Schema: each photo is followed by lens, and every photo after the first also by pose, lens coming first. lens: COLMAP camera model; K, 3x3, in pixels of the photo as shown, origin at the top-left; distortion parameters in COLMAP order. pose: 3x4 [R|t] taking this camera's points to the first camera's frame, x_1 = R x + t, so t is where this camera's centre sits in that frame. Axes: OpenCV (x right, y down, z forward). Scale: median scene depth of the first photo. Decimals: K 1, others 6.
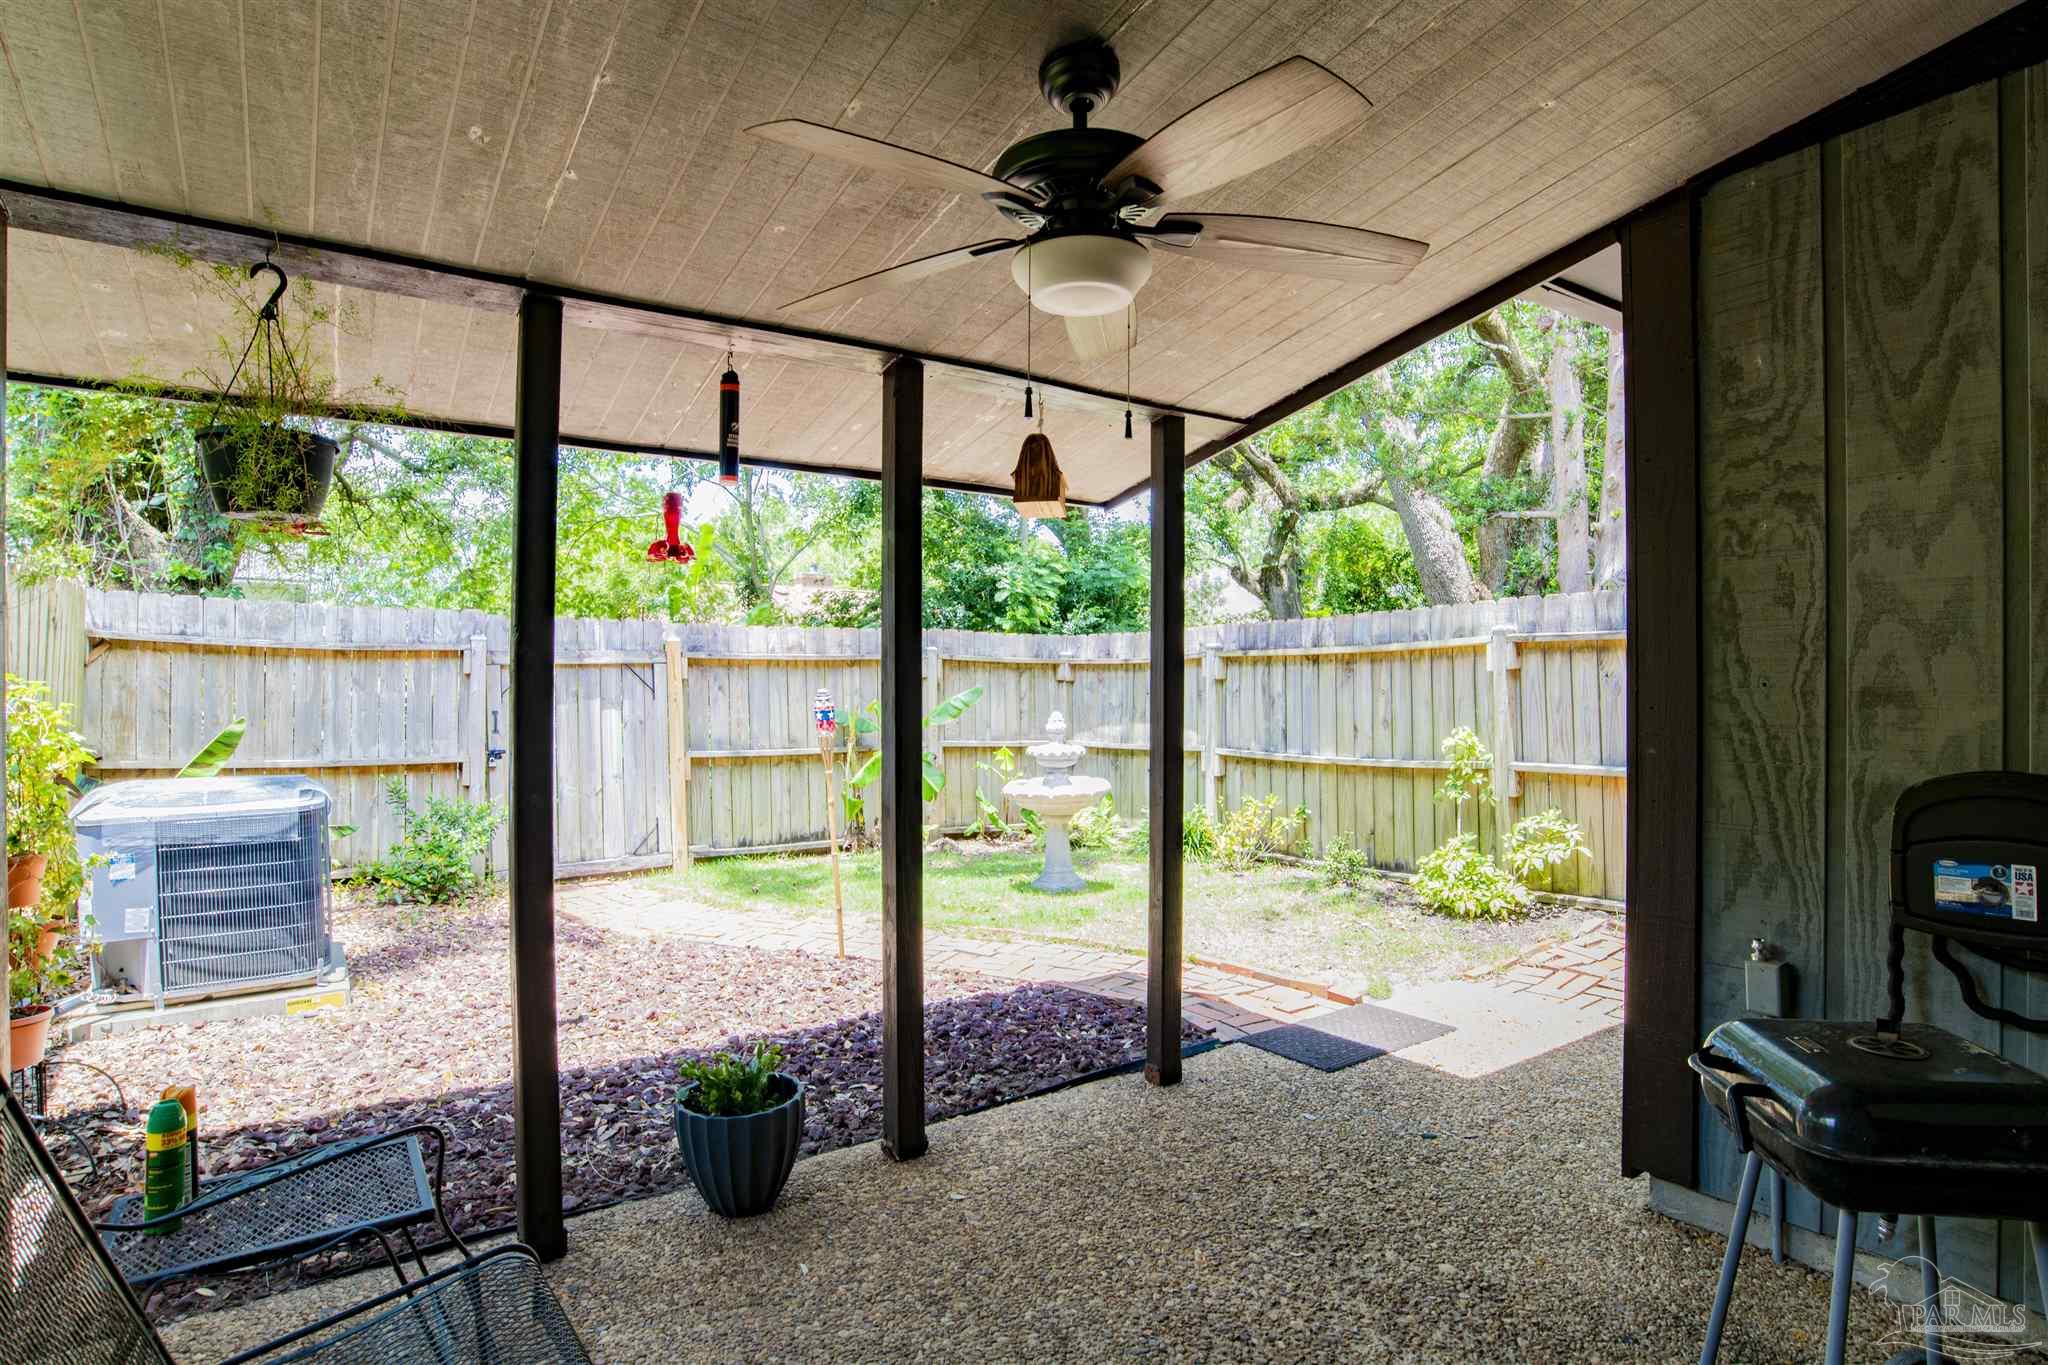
lens RADIAL K [[1053.4, 0, 1012.5], [0, 1053.4, 700.5], [0, 0, 1]] dist [-0.035497, 0.000207]
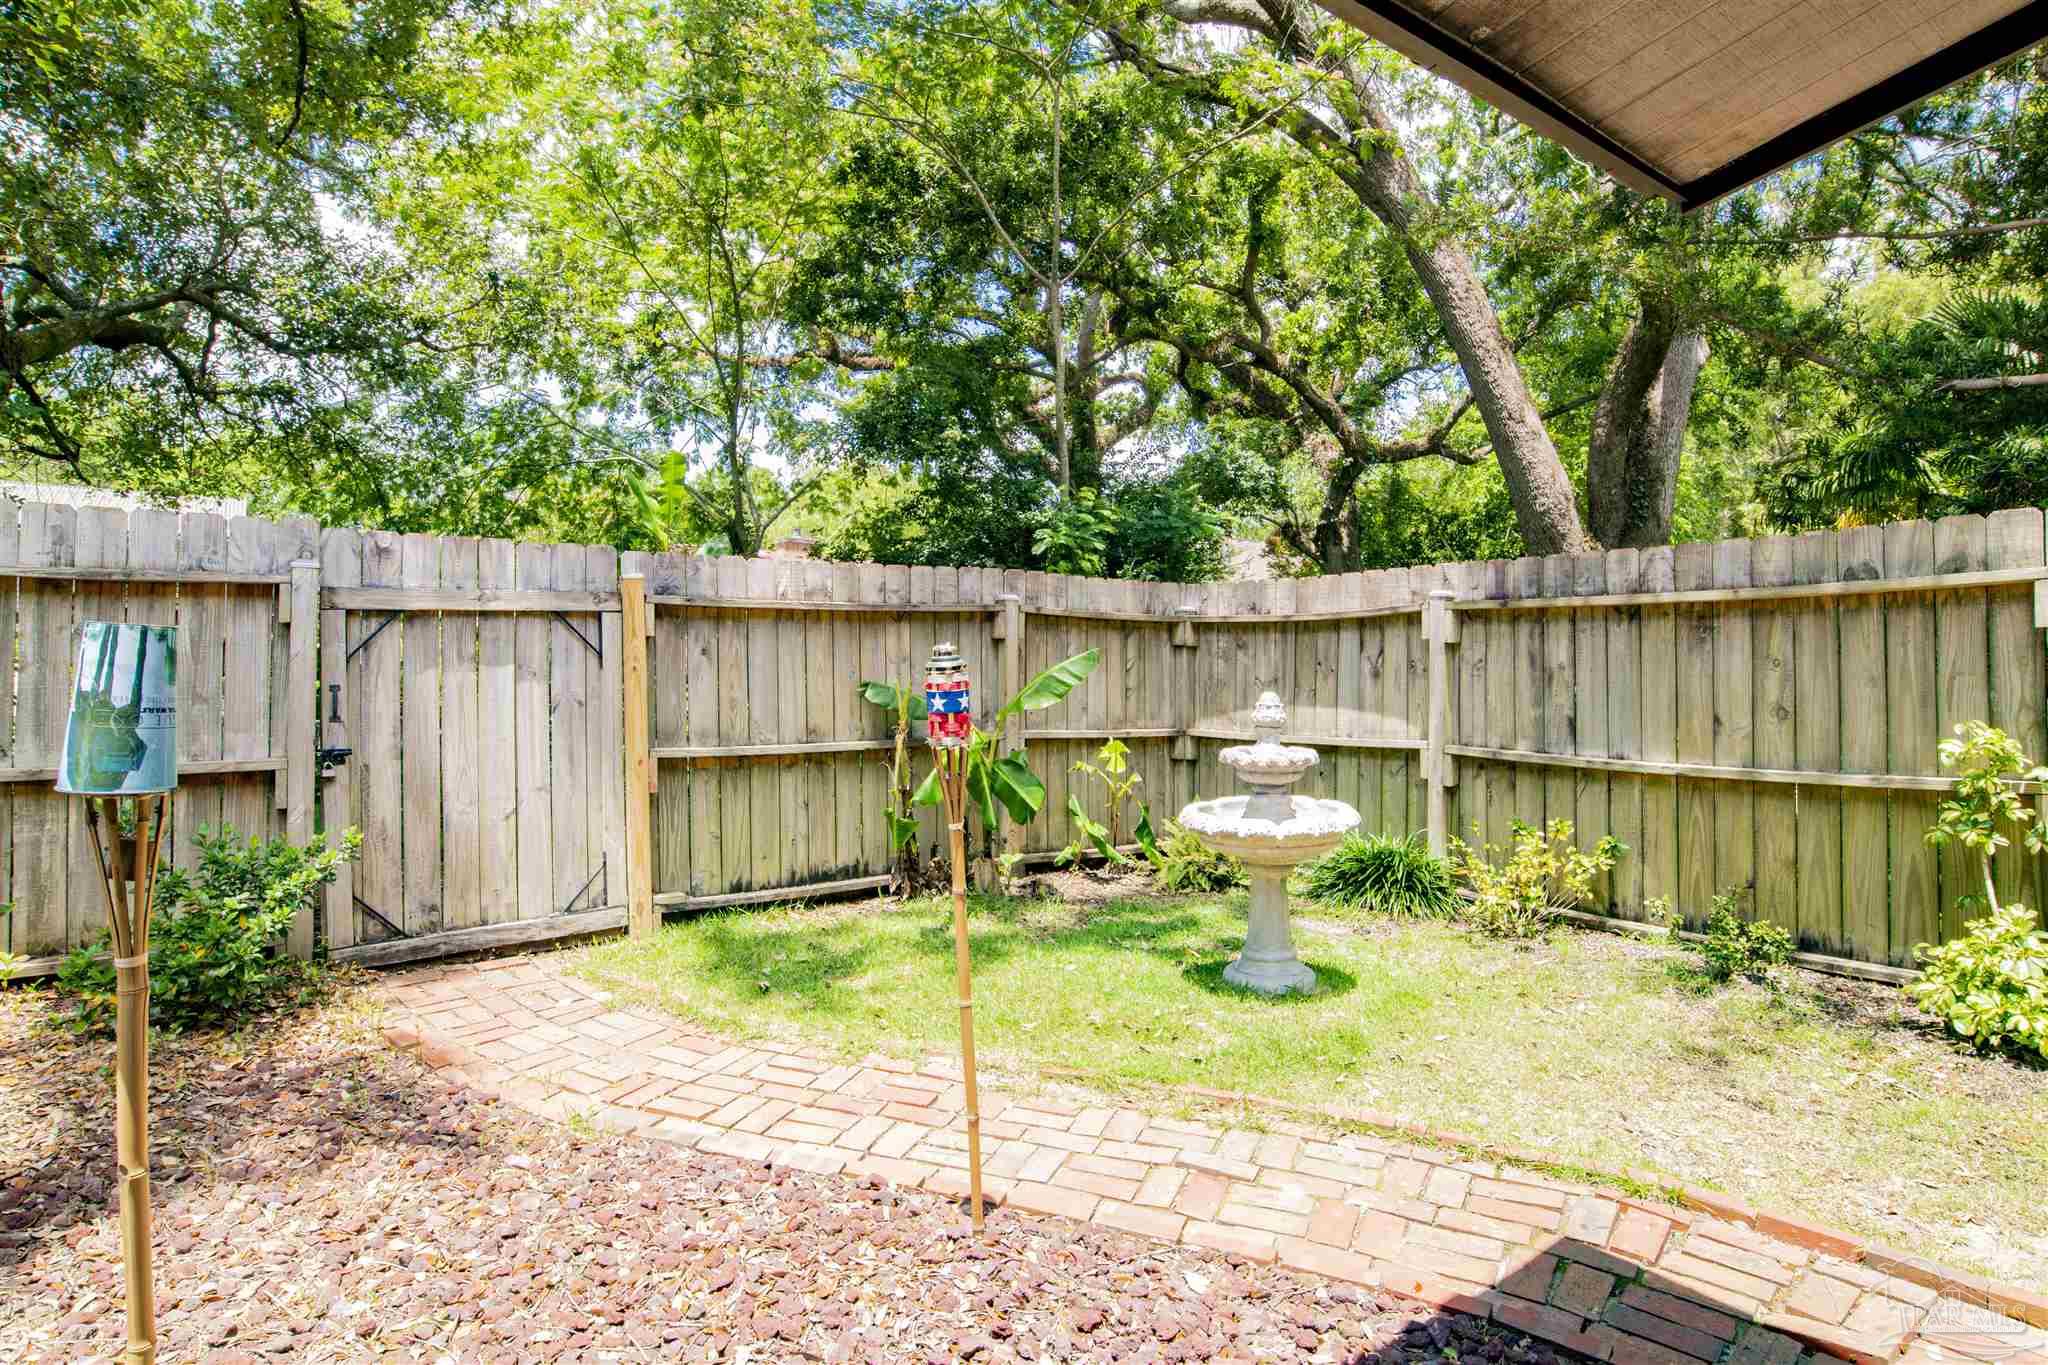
lens RADIAL K [[1062.4, 0, 1036.8], [0, 1062.4, 666.9], [0, 0, 1]] dist [-0.063213, 0.029194]
pose [[0.999129, 0.006388, 0.041226, -0.098239], [-0.006147, 0.999963, -0.005966, 0.000379], [-0.041262, 0.005708, 0.999132, 0.334150]]
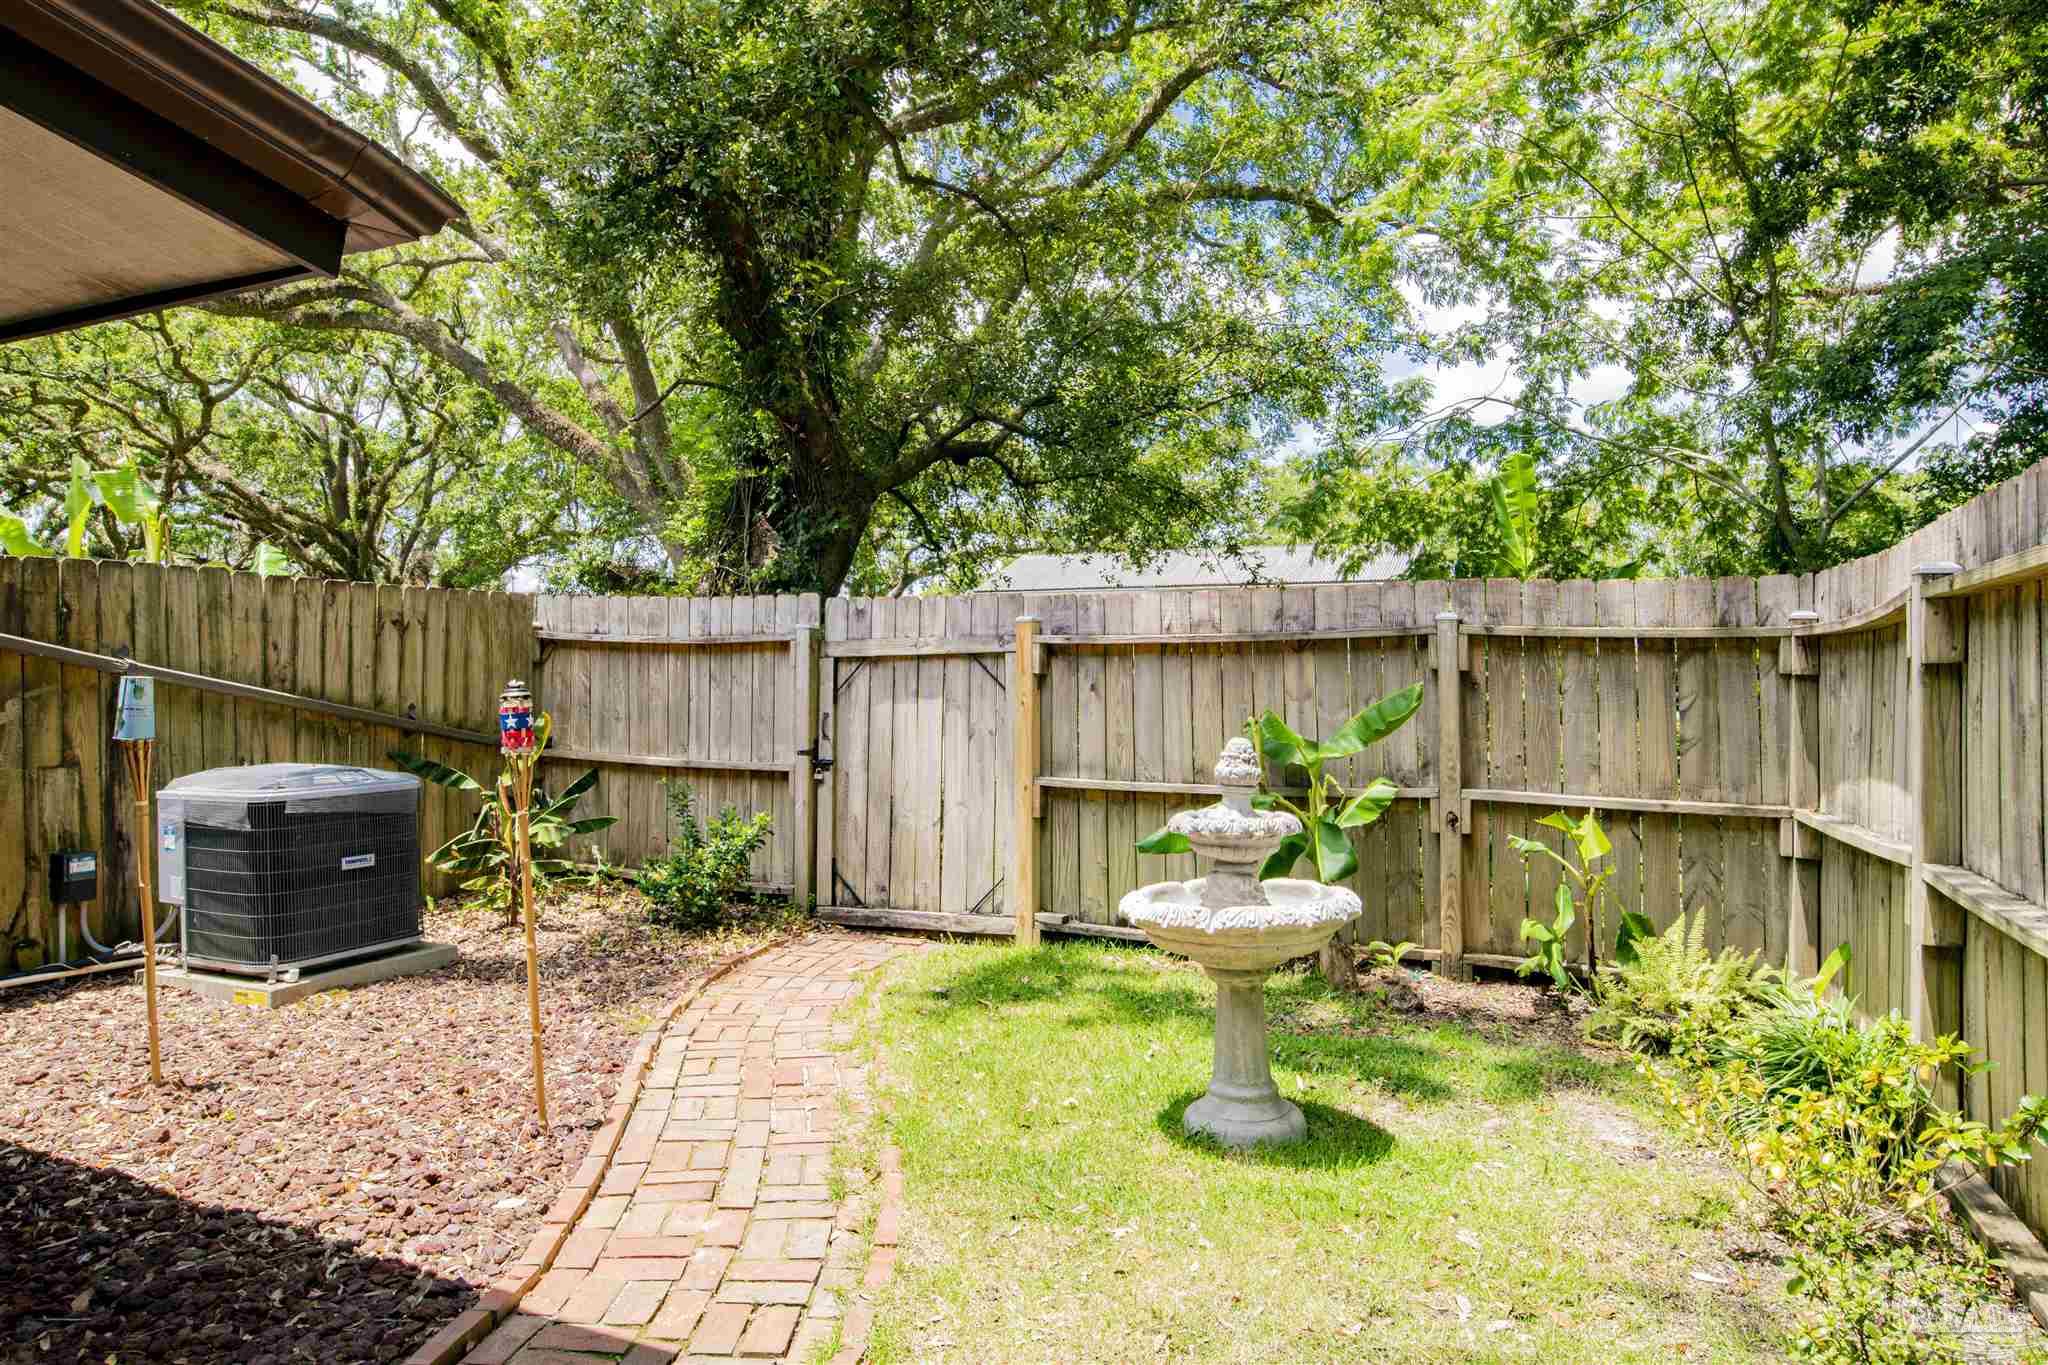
lens RADIAL K [[1232.6, 0, 1024.0], [0, 1232.6, 682.5], [0, 0, 1]] dist [-0.060361, 0.033678]
pose [[0.533323, -0.002344, -0.845909, 0.374624], [-0.018519, 0.999724, -0.014446, -0.002648], [0.845709, 0.023369, 0.533132, 0.538119]]
